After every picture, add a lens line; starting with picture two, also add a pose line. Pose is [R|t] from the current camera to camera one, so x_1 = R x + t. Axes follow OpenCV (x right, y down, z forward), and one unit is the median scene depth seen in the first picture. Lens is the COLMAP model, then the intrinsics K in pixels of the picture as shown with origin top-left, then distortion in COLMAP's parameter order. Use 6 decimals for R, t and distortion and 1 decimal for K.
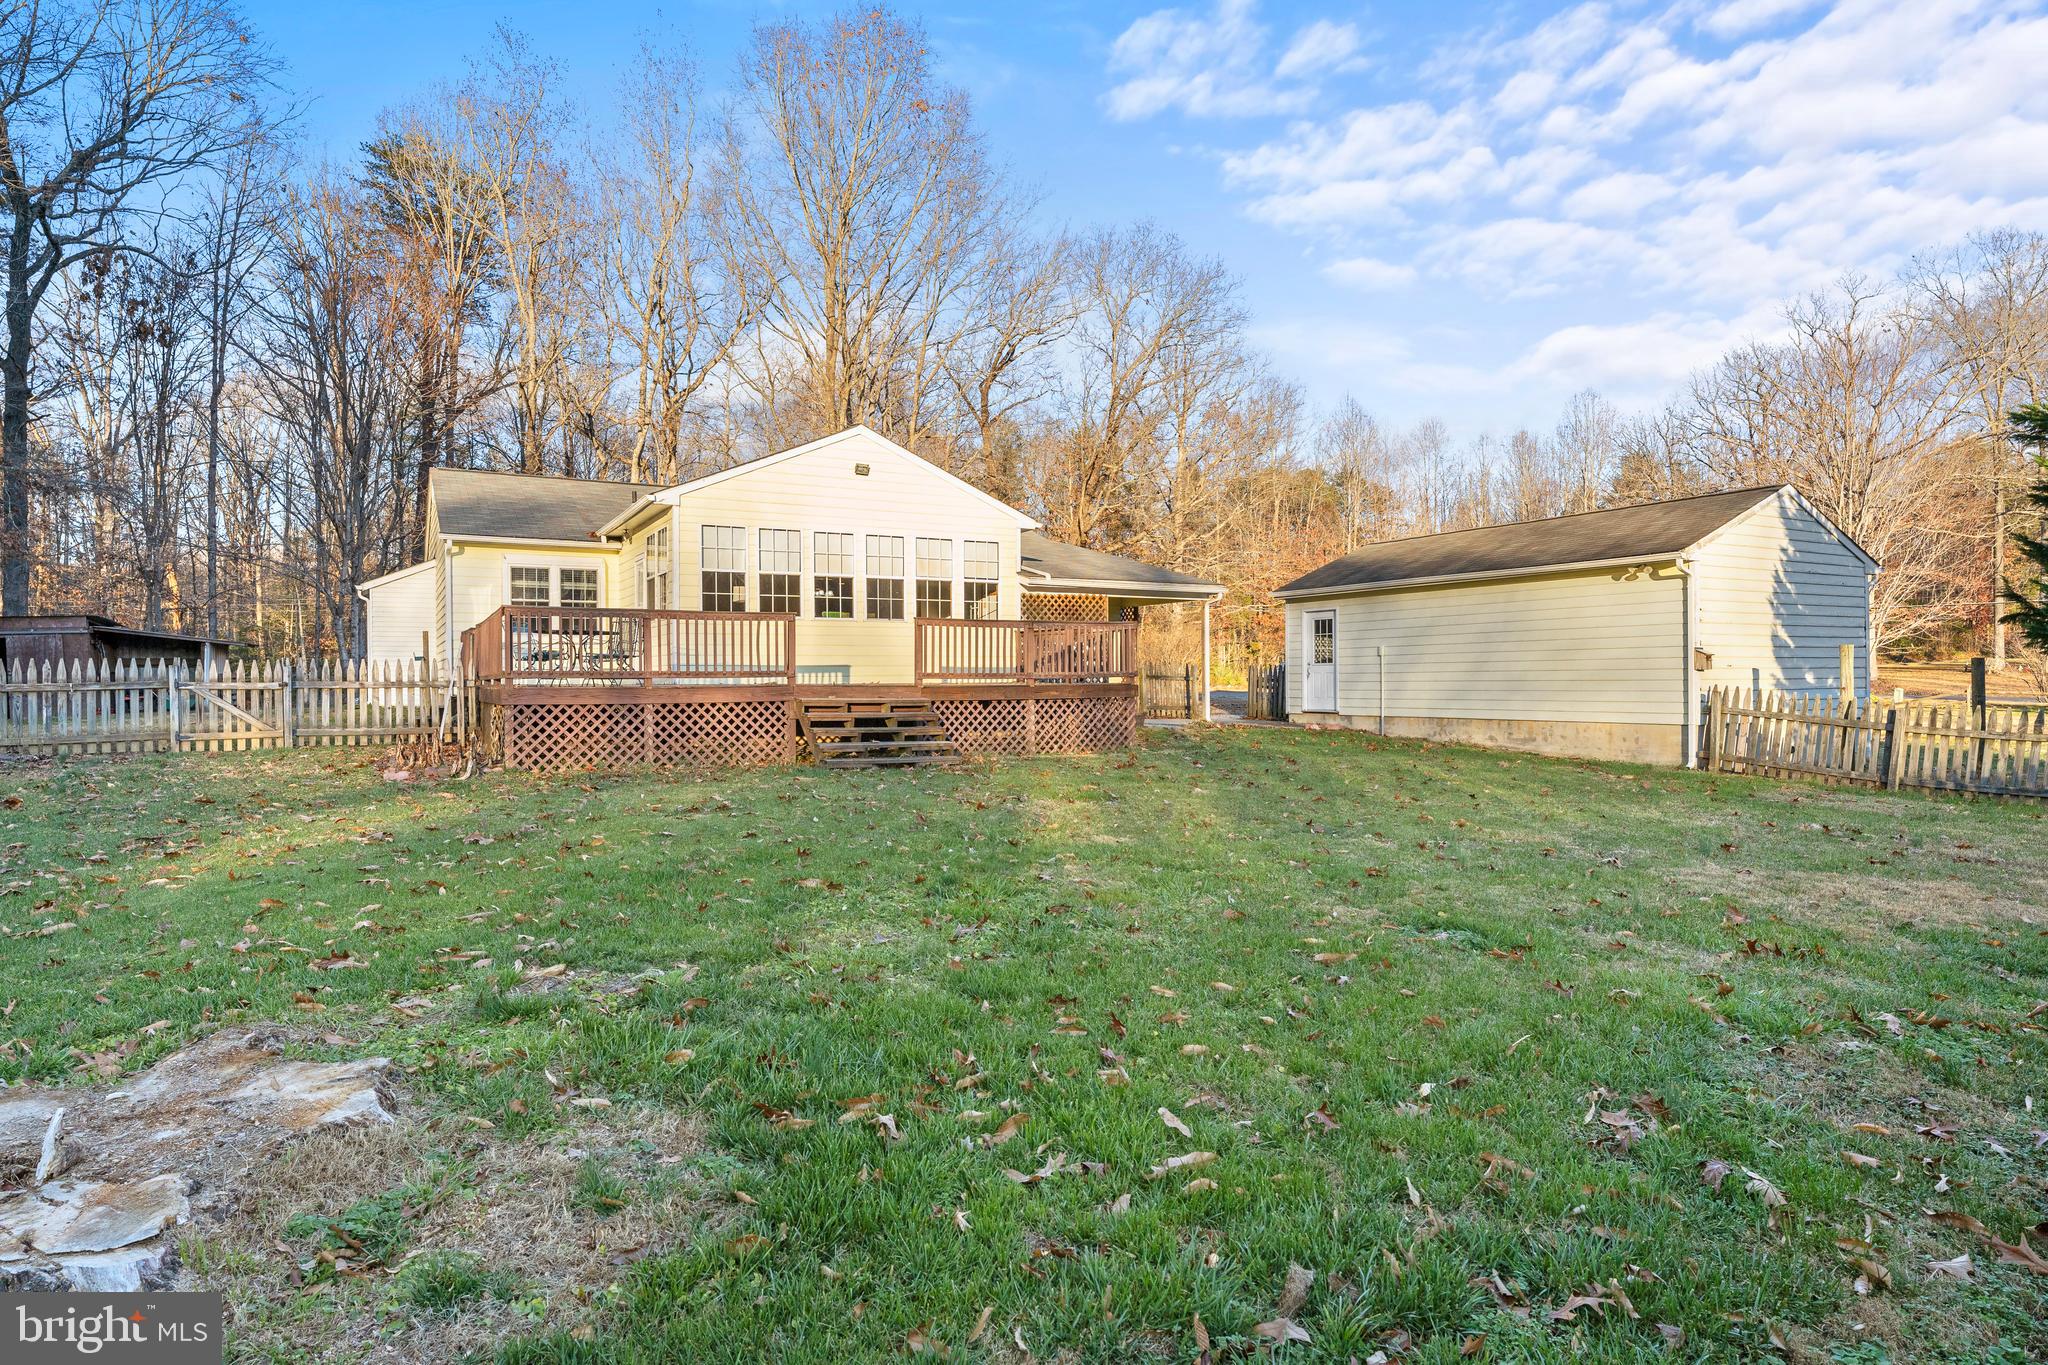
lens RADIAL K [[1143.9, 0, 1024.0], [0, 1143.9, 682.5], [0, 0, 1]] dist [-0.000609, -0.000617]
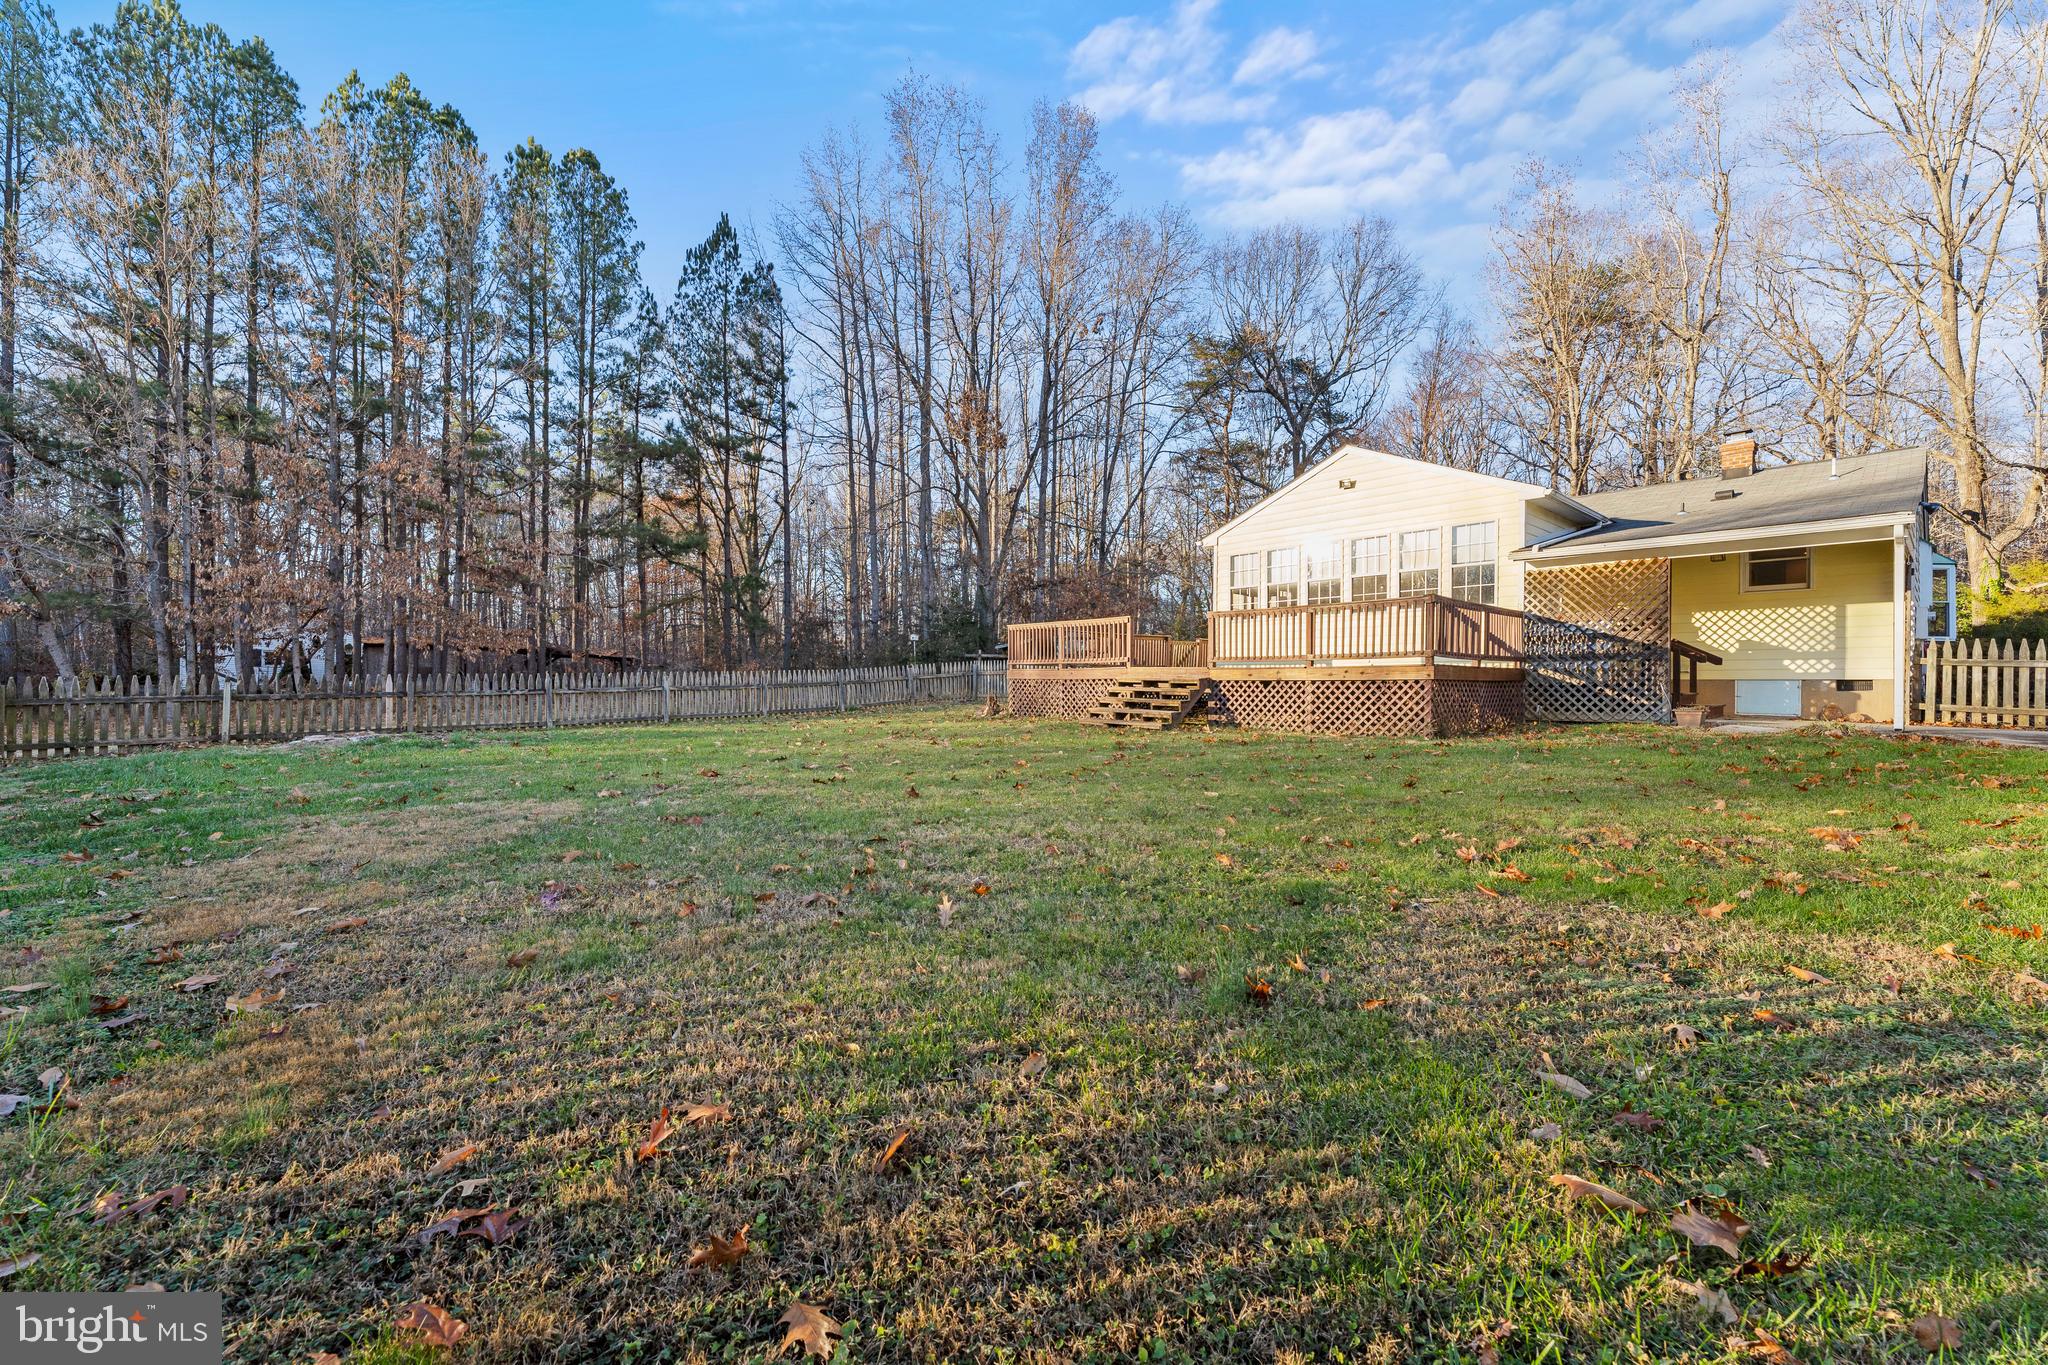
lens RADIAL K [[813.8, 0, 1025.0], [0, 813.8, 680.0], [0, 0, 1]] dist [0.002491, -0.000415]
pose [[0.223471, 0.000836, -0.974710, 0.685164], [-0.011980, 0.999926, -0.001889, 0.019154], [0.974637, 0.012099, 0.223465, 0.584170]]
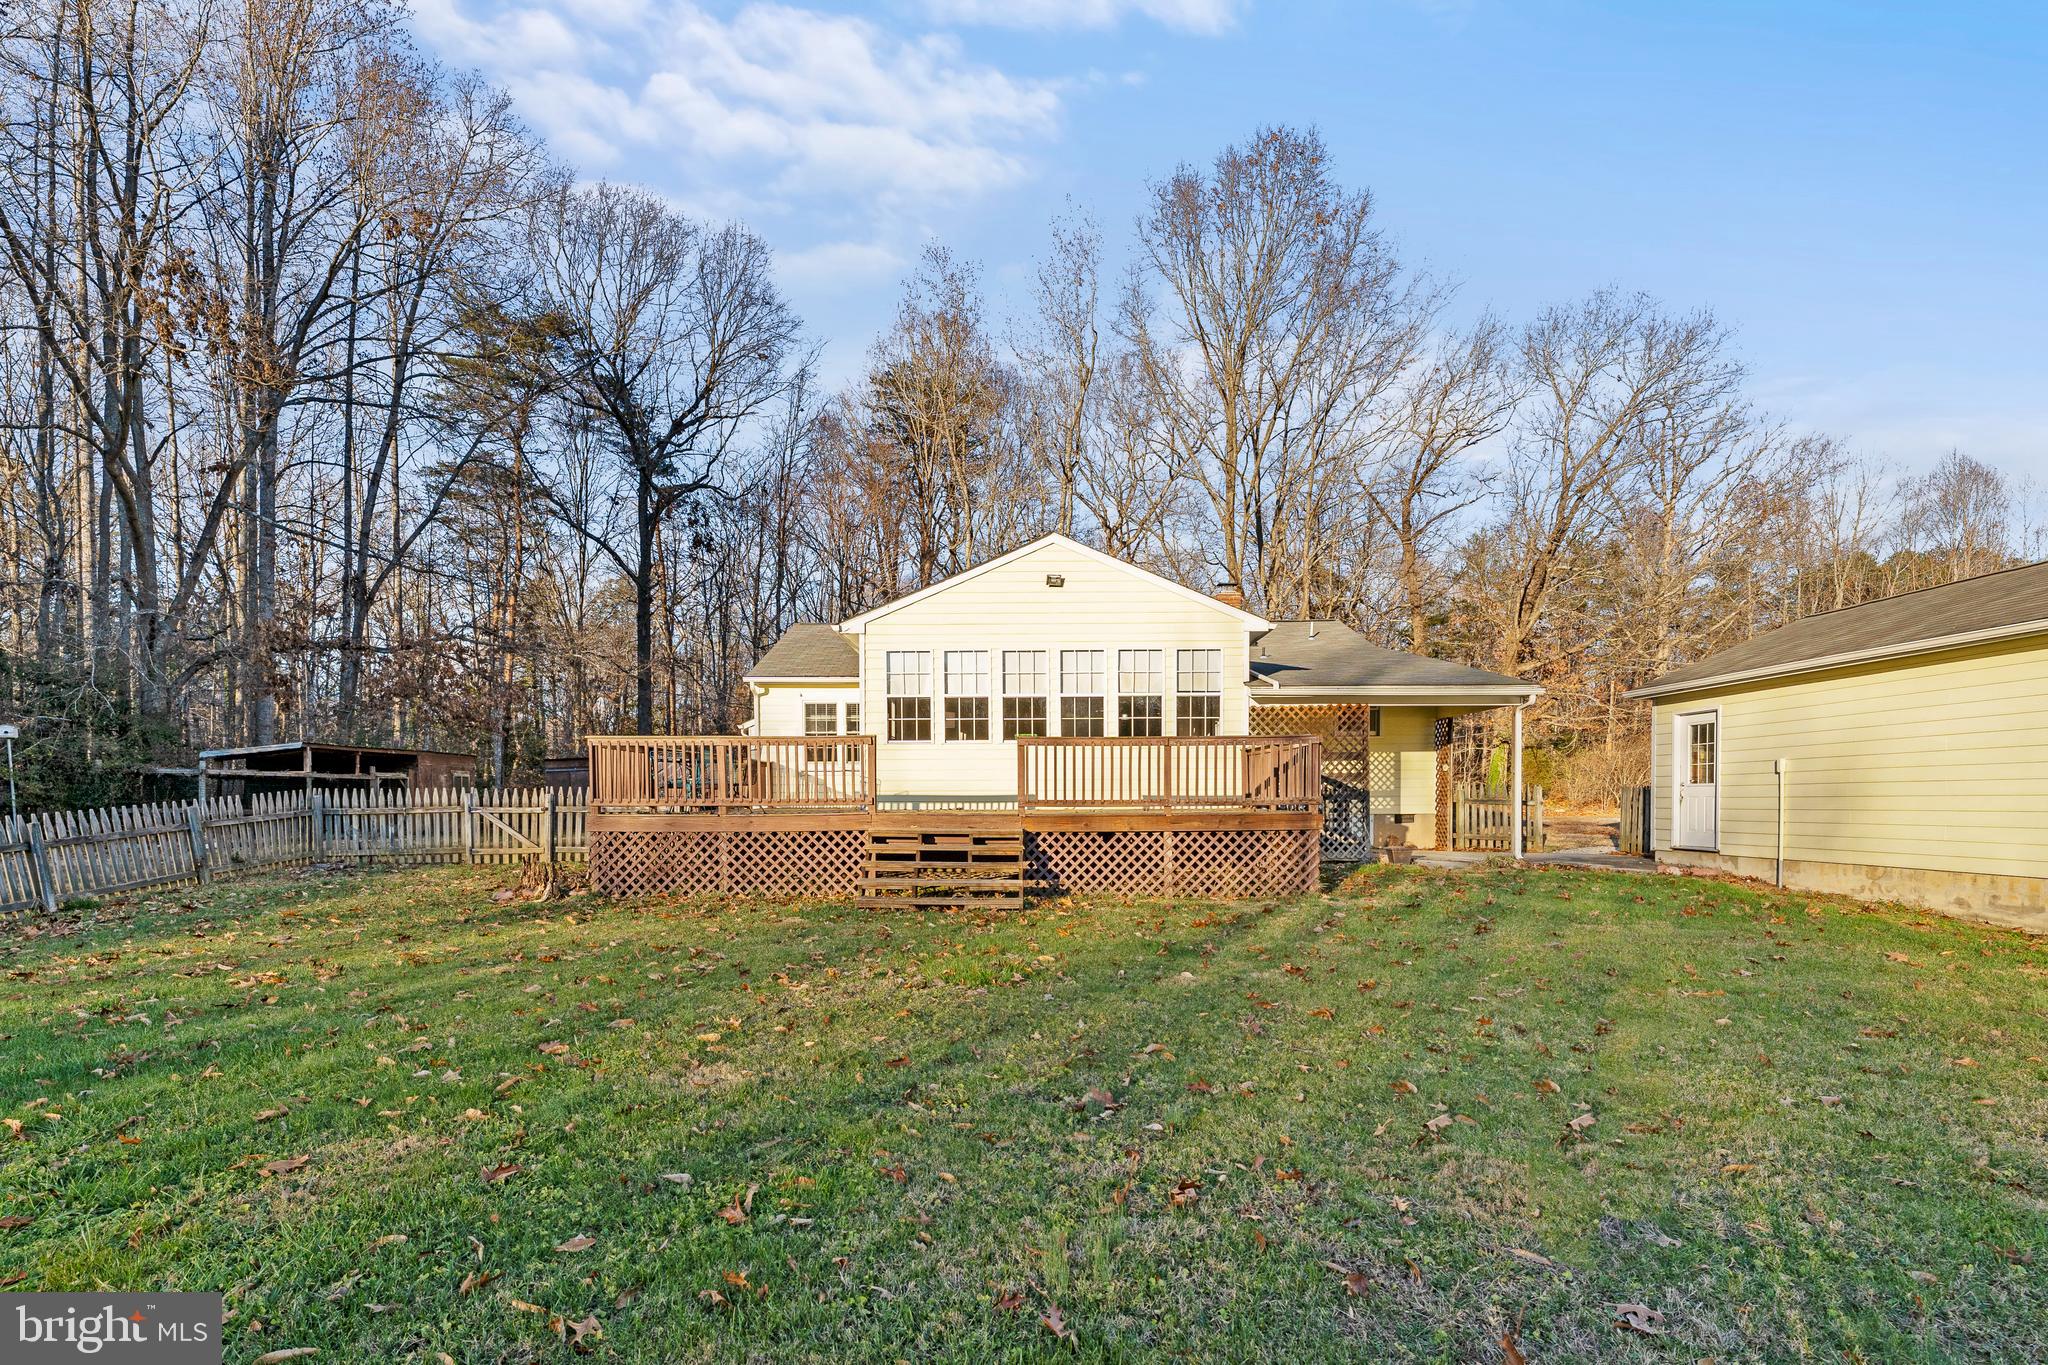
lens RADIAL K [[981.6, 0, 1007.3], [0, 981.6, 822.3], [0, 0, 1]] dist [0.002004, 0.000034]
pose [[0.870814, 0.012300, -0.491459, 0.258463], [-0.001303, 0.999741, 0.022712, -0.008033], [0.491611, -0.019138, 0.870605, 0.323203]]
